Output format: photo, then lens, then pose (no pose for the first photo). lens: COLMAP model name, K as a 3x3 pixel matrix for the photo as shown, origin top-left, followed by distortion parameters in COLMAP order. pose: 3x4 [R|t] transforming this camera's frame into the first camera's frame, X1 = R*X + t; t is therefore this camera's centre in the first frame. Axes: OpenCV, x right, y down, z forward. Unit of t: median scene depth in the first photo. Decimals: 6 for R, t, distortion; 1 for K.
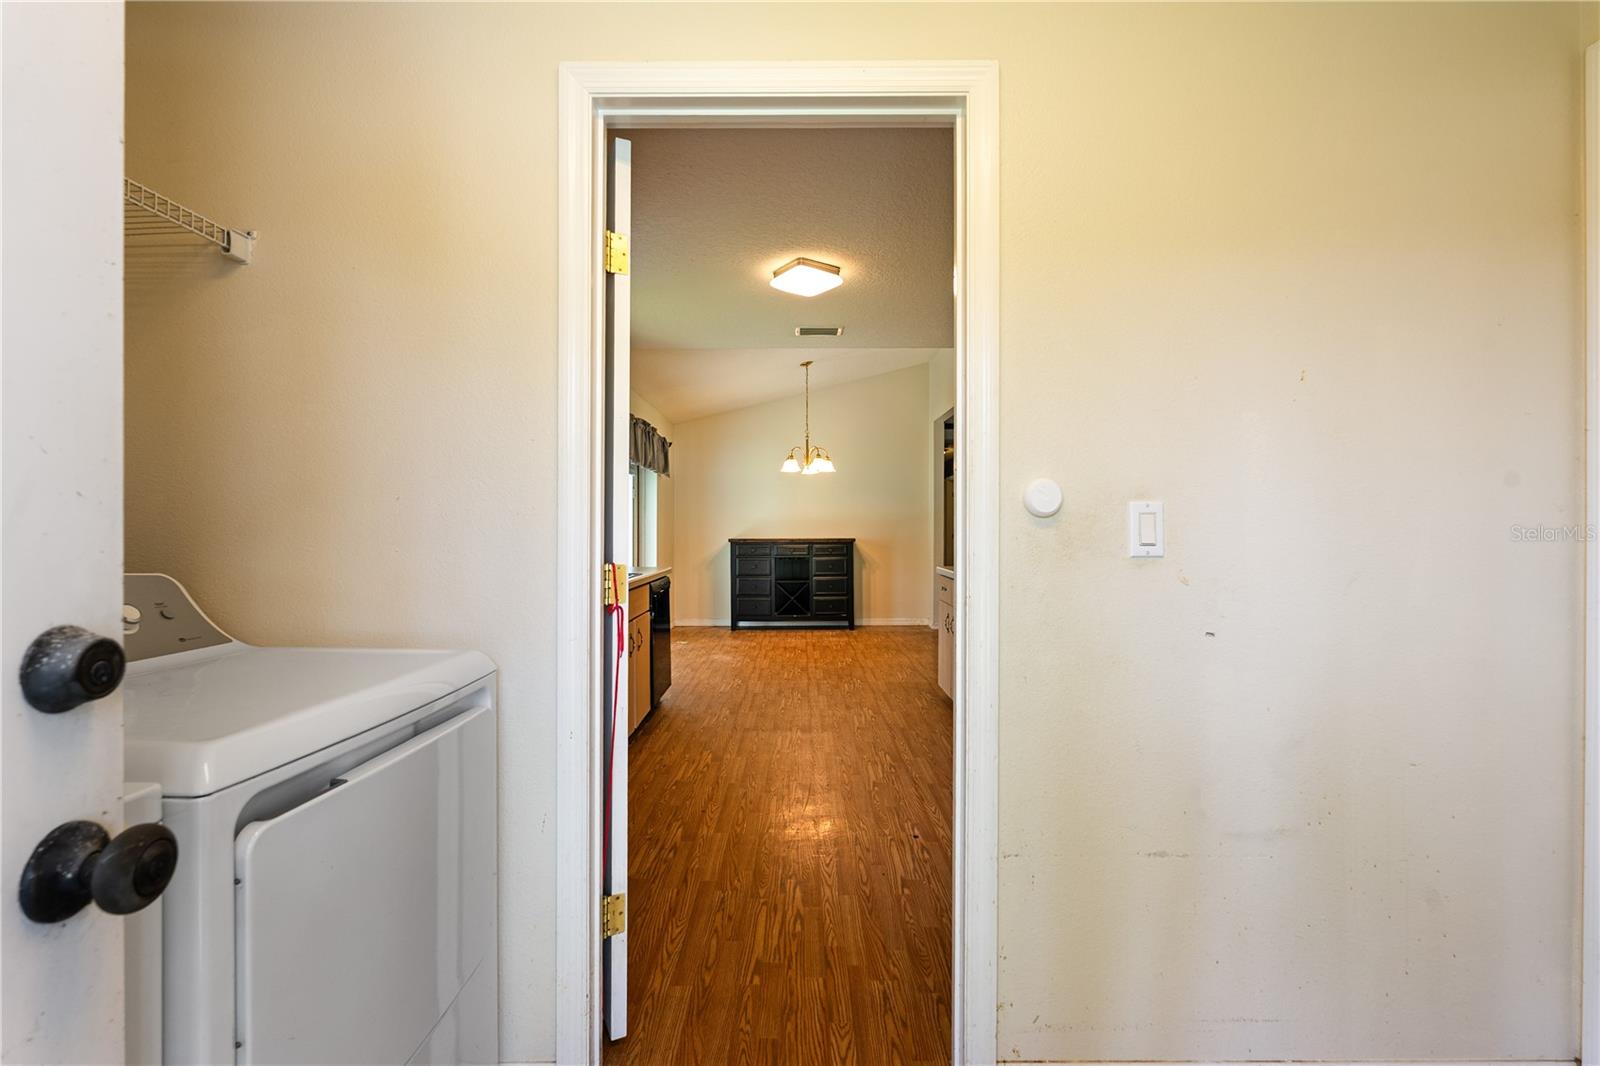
lens RADIAL K [[708.4, 0, 810.8], [0, 708.4, 524.2], [0, 0, 1]] dist [-0.007175, 0.001852]
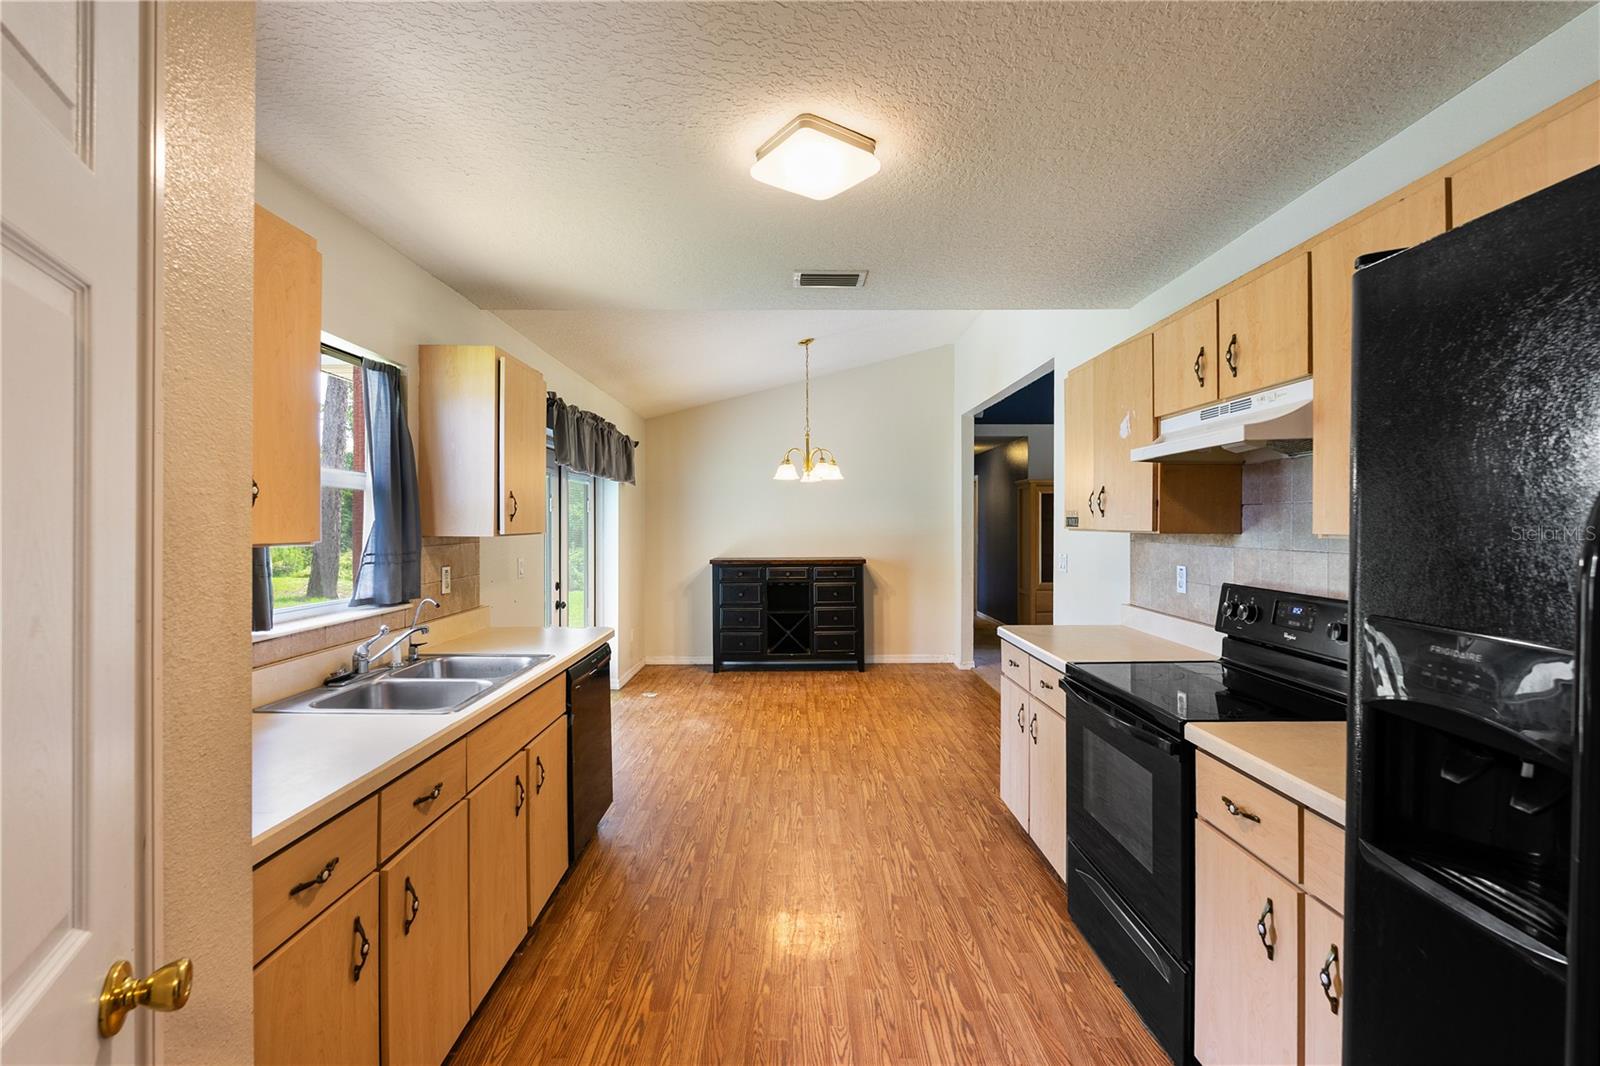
lens RADIAL K [[708.4, 0, 810.8], [0, 708.4, 518.5], [0, 0, 1]] dist [-0.007175, 0.001852]
pose [[0.999977, -0.000994, 0.006638, -0.006520], [0.000989, 0.999999, 0.000780, -0.031077], [-0.006639, -0.000774, 0.999978, 0.209758]]
